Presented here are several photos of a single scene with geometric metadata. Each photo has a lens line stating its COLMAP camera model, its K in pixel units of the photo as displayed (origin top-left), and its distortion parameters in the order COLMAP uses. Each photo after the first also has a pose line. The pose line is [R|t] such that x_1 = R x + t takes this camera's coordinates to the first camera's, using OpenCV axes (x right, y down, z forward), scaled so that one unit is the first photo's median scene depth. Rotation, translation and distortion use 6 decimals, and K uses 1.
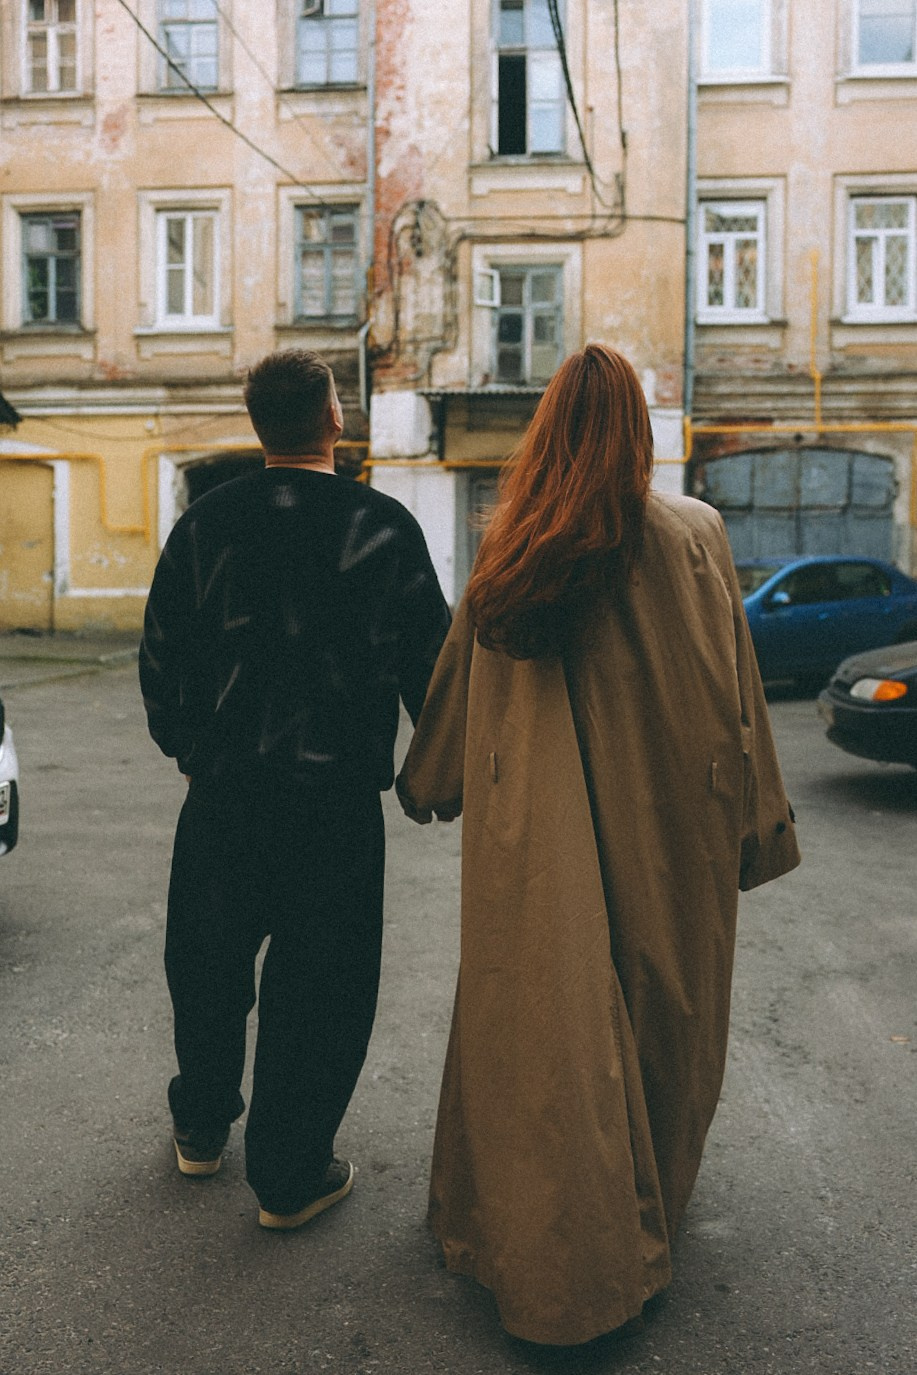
lens RADIAL K [[2282.5, 0, 457.6], [0, 2282.5, 687.0], [0, 0, 1]] dist [-0.049286, 0.000000]
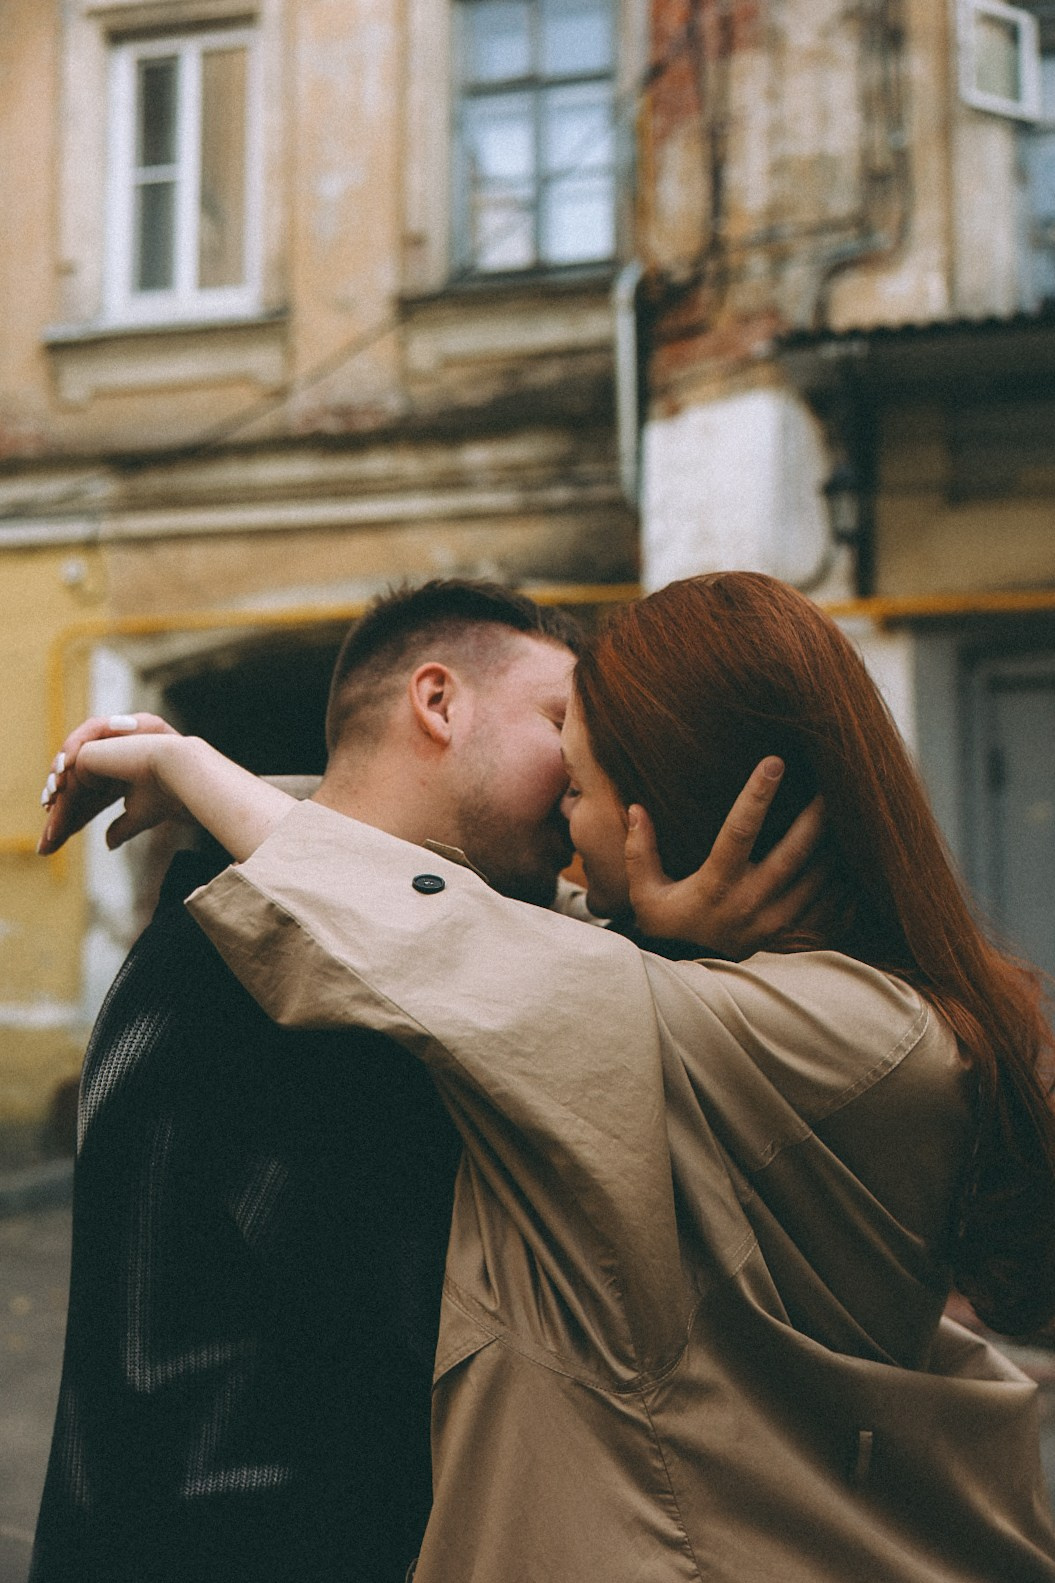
lens RADIAL K [[1657.8, 0, 527.1], [0, 1657.8, 784.2], [0, 0, 1]] dist [0.009060, 0.000000]
pose [[0.983076, -0.022055, -0.181867, -0.011883], [-0.005207, 0.988962, -0.148075, -0.040321], [0.183126, 0.146516, 0.972110, 0.770883]]
